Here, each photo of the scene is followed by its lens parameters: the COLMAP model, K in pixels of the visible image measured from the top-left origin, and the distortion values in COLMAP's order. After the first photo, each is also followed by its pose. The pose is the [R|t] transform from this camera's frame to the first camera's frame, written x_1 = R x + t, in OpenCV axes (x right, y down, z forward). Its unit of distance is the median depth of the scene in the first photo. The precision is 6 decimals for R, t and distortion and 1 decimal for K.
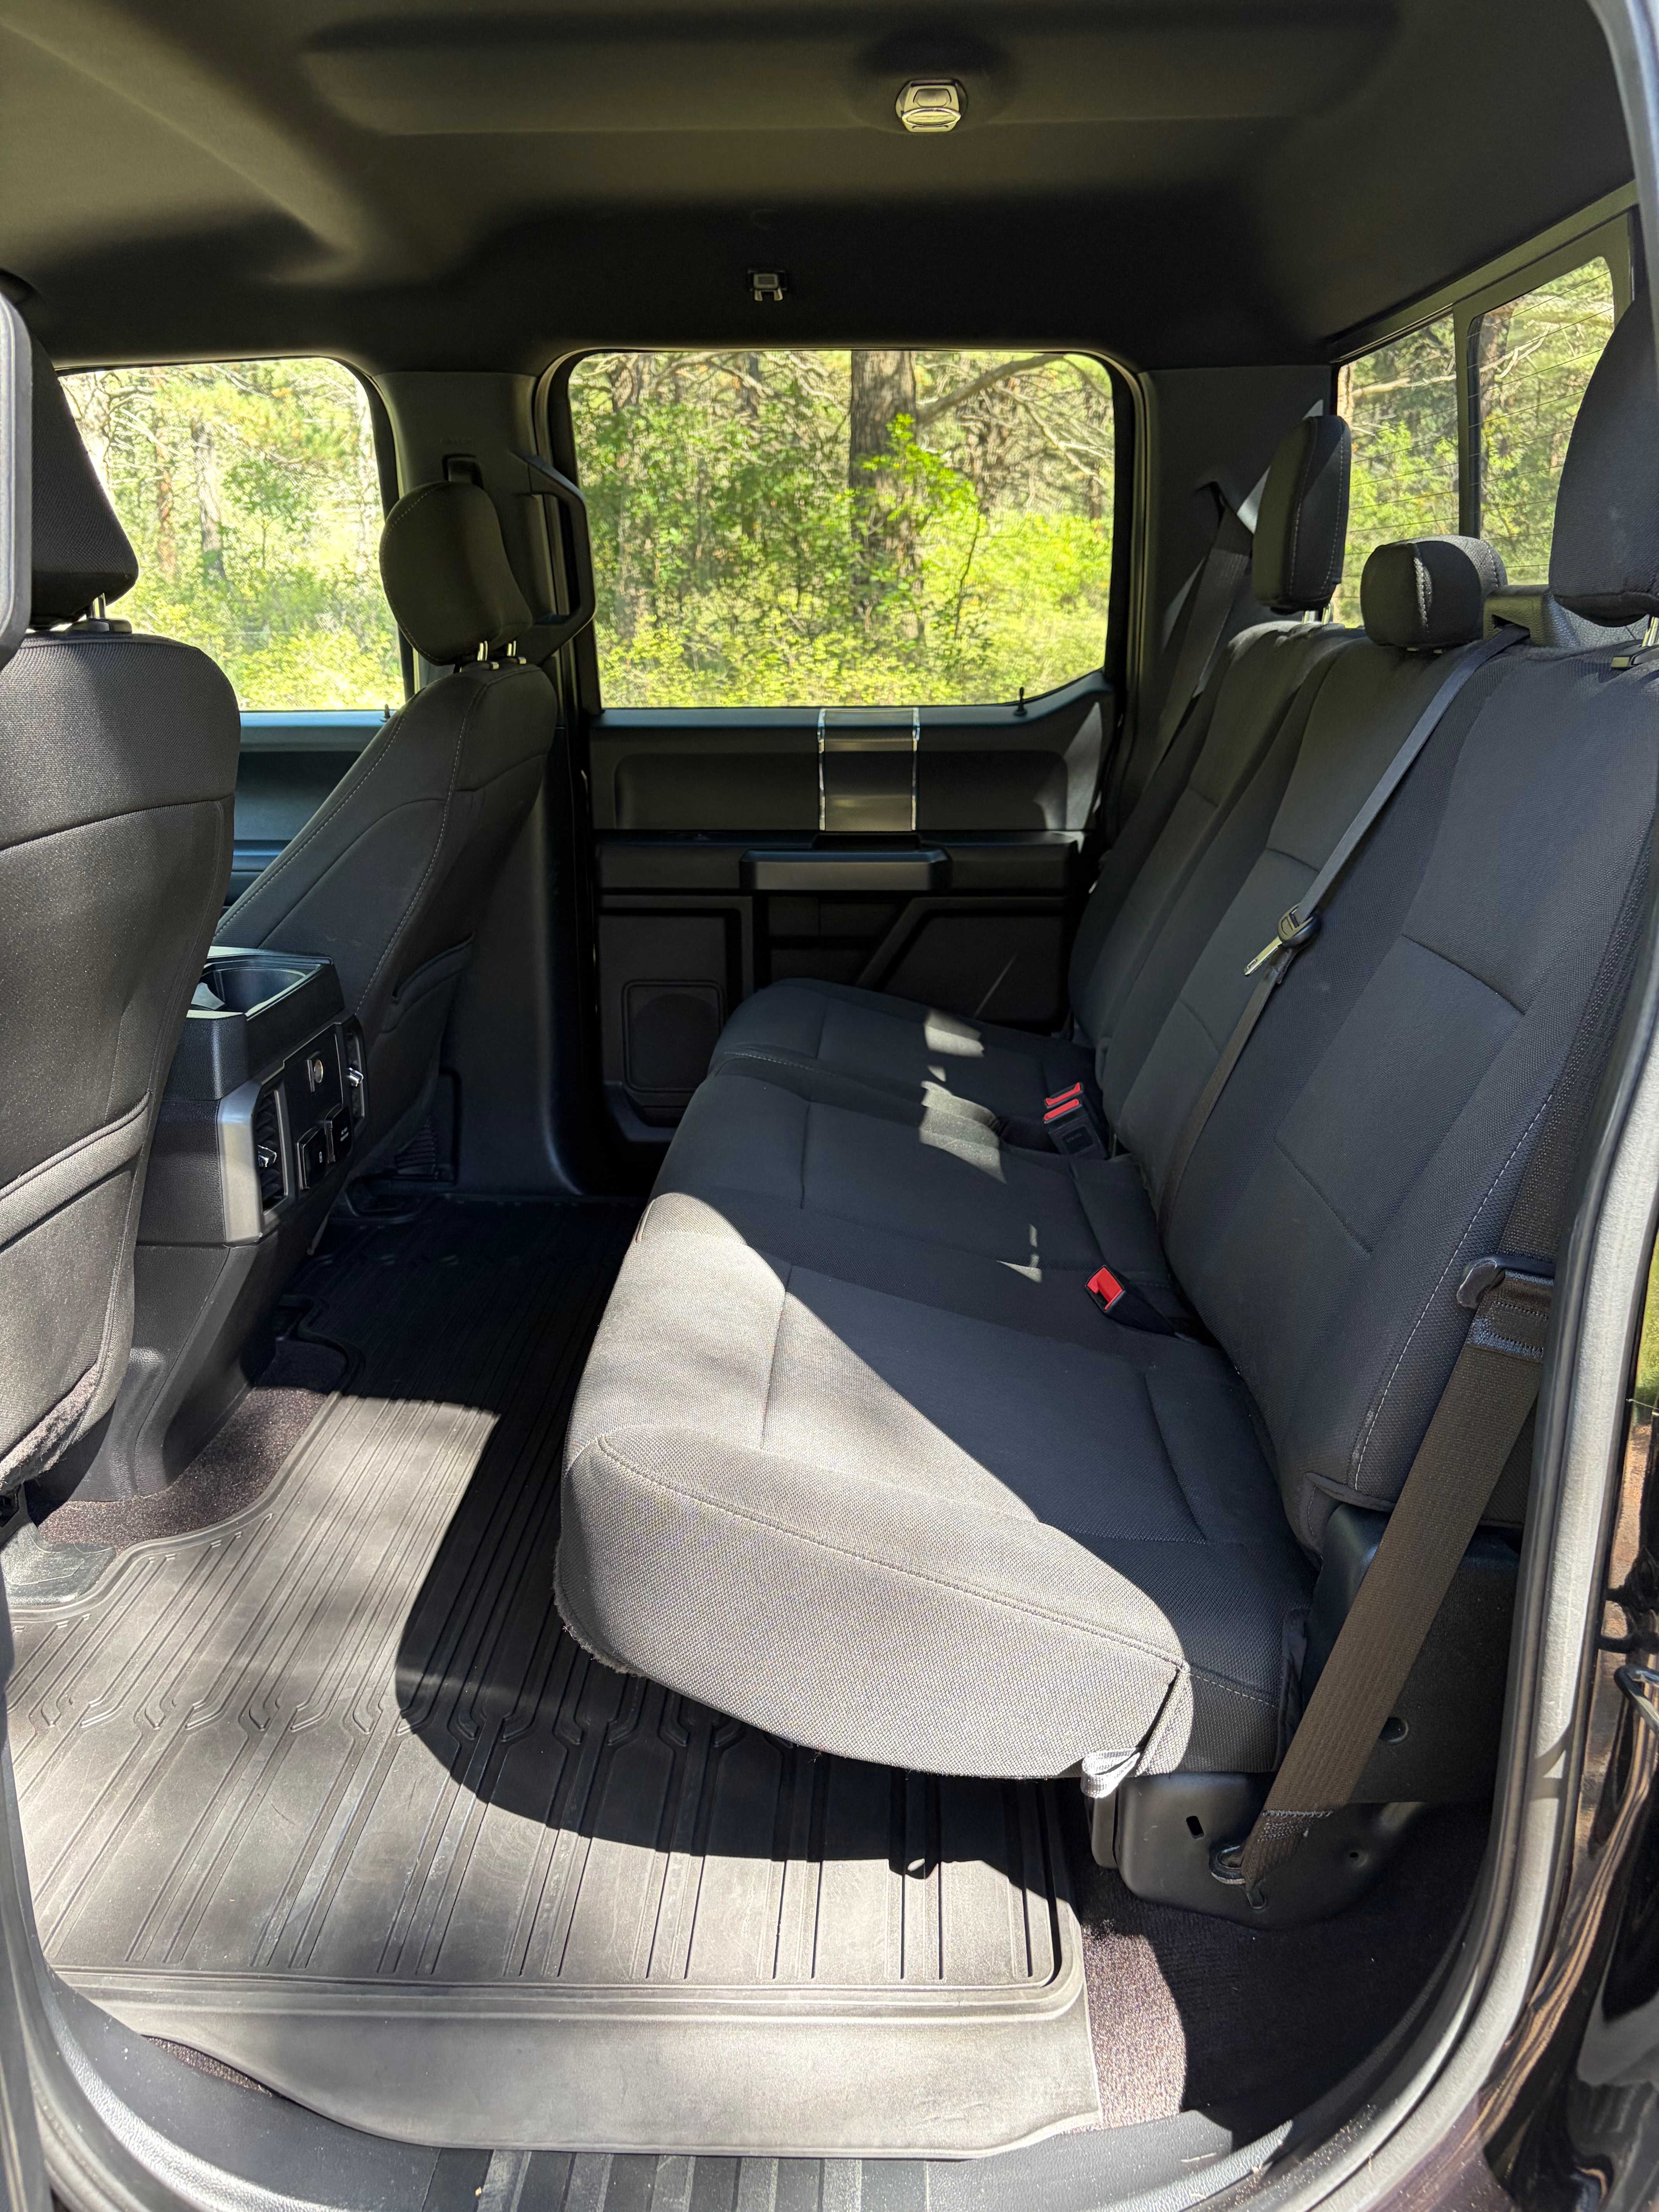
lens RADIAL K [[1668.5, 0, 830.7], [0, 1668.5, 1098.7], [0, 0, 1]] dist [-0.014344, 0.053130]
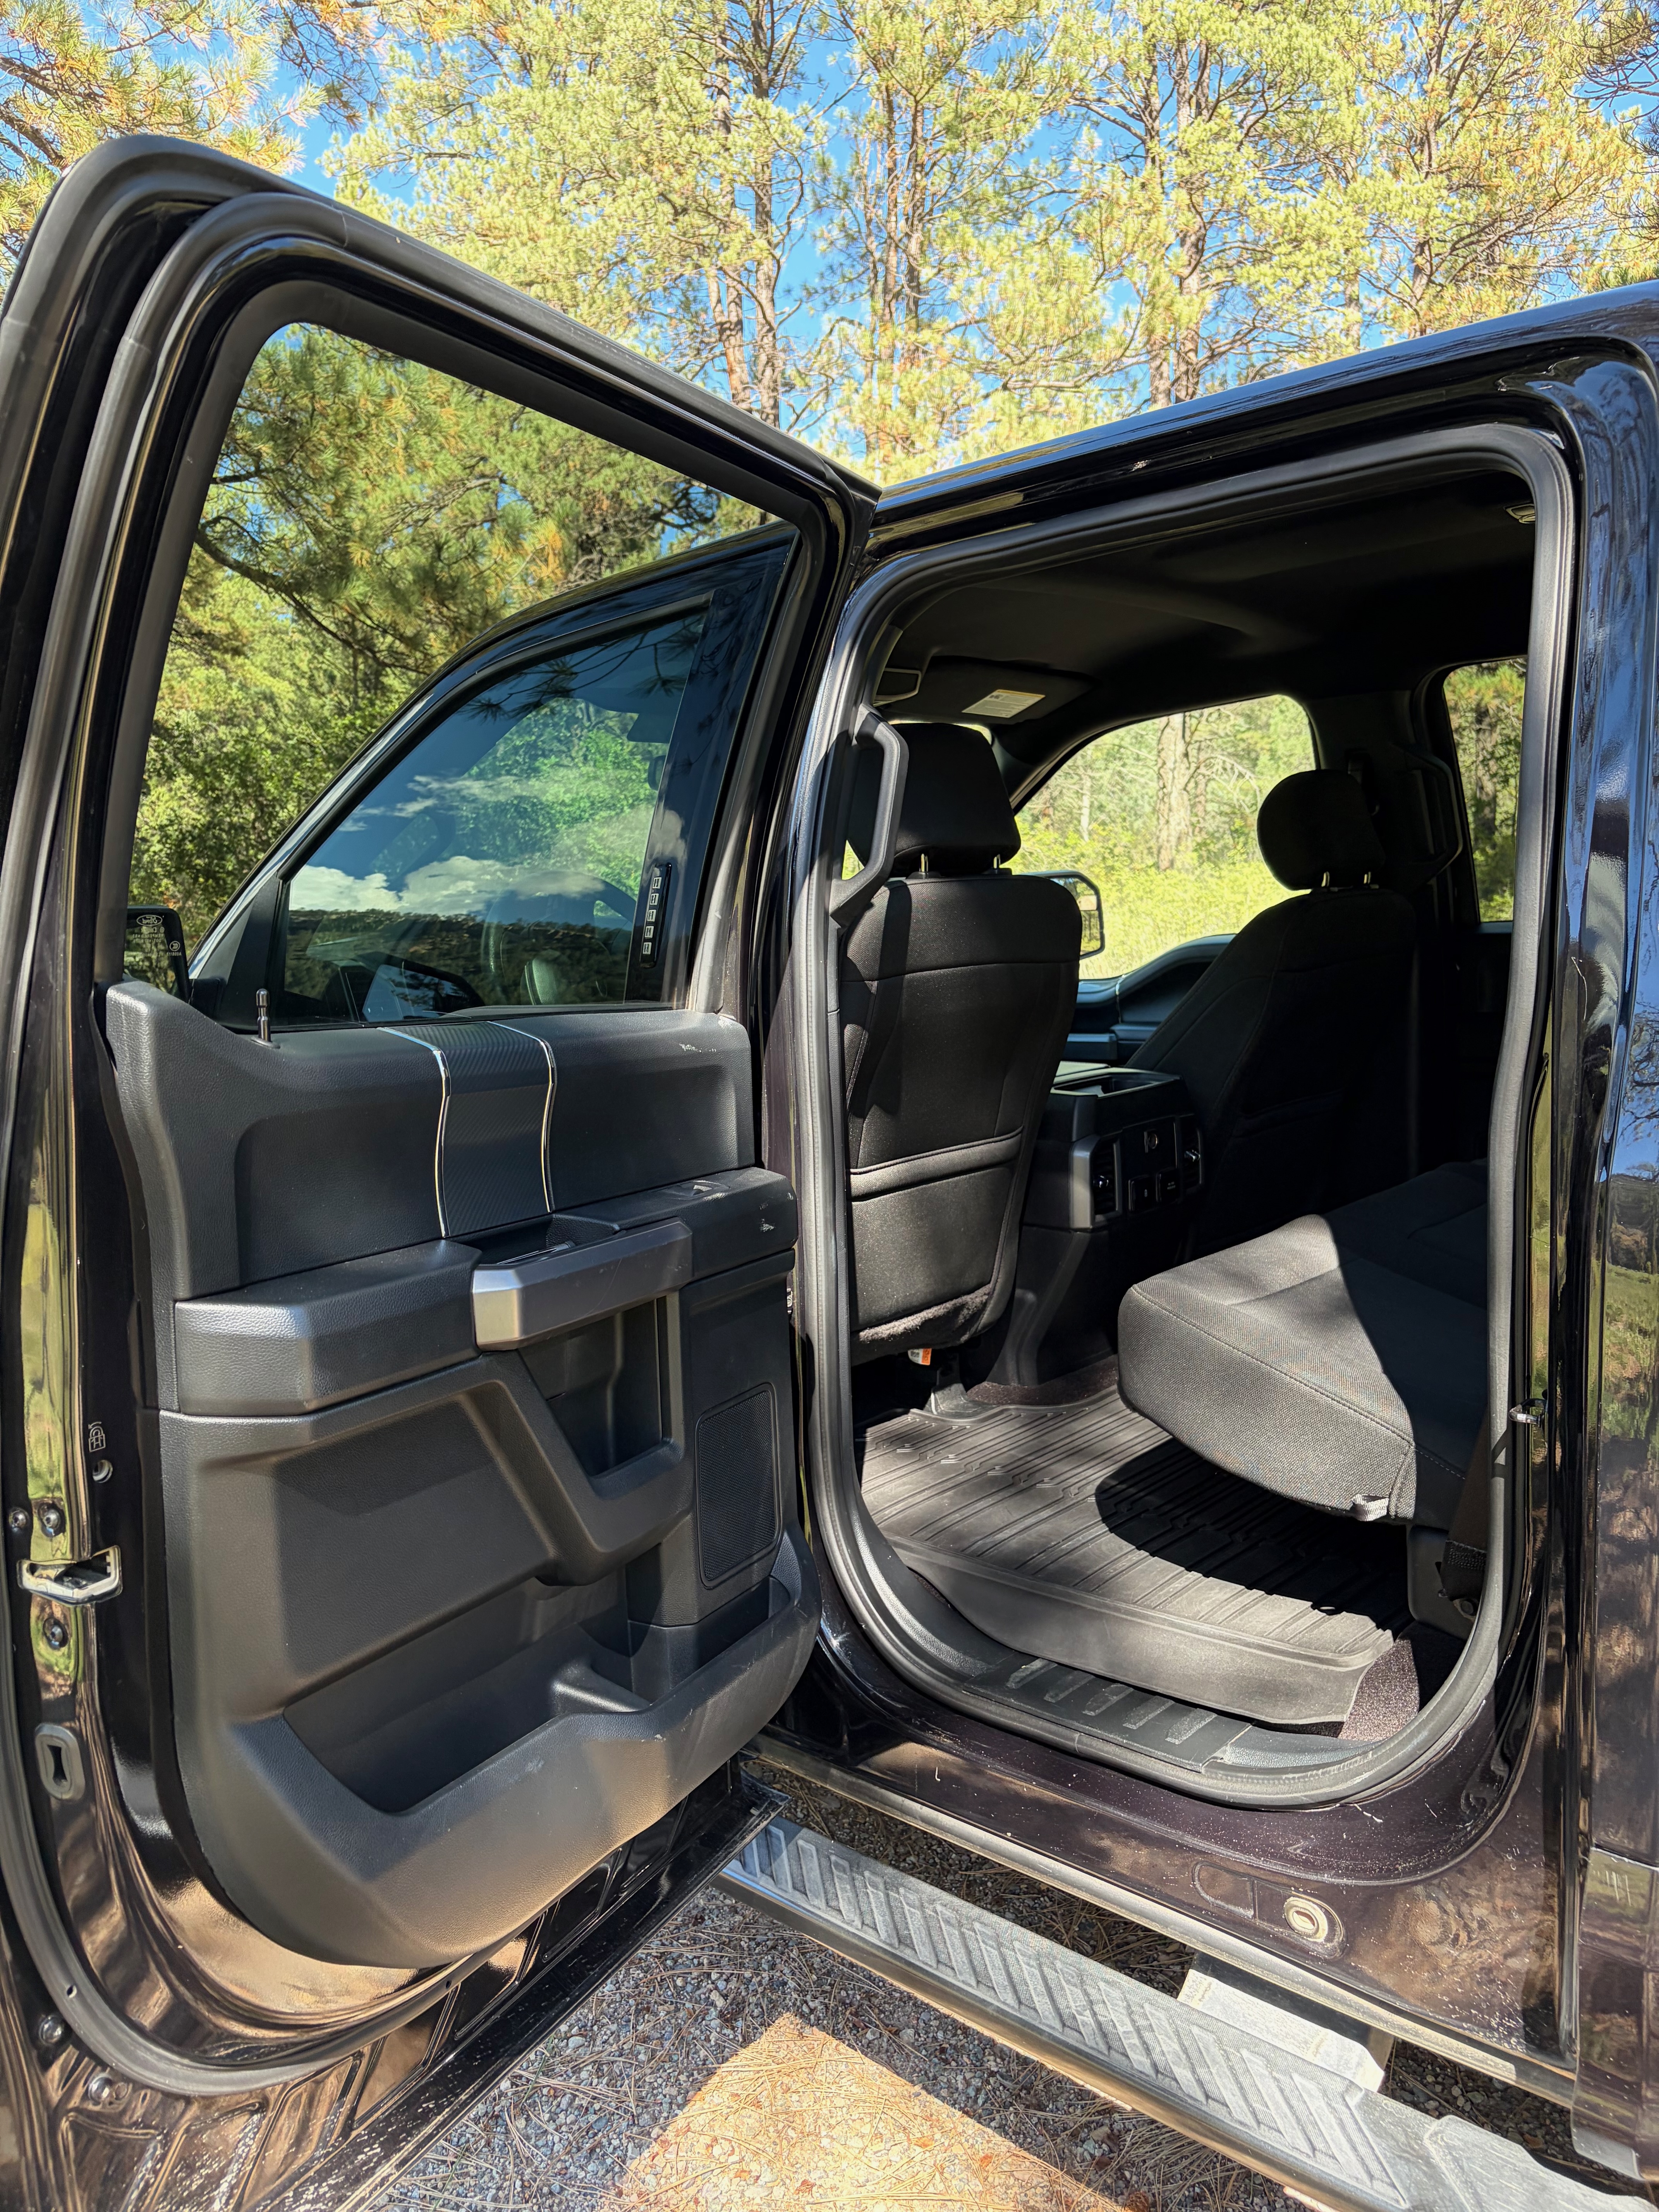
lens RADIAL K [[1668.5, 0, 830.7], [0, 1668.5, 1098.7], [0, 0, 1]] dist [-0.014344, 0.053130]
pose [[0.750645, 0.029720, -0.660037, 0.563867], [-0.131333, 0.985765, -0.104974, 0.166958], [0.647522, 0.165483, 0.743862, -0.427475]]
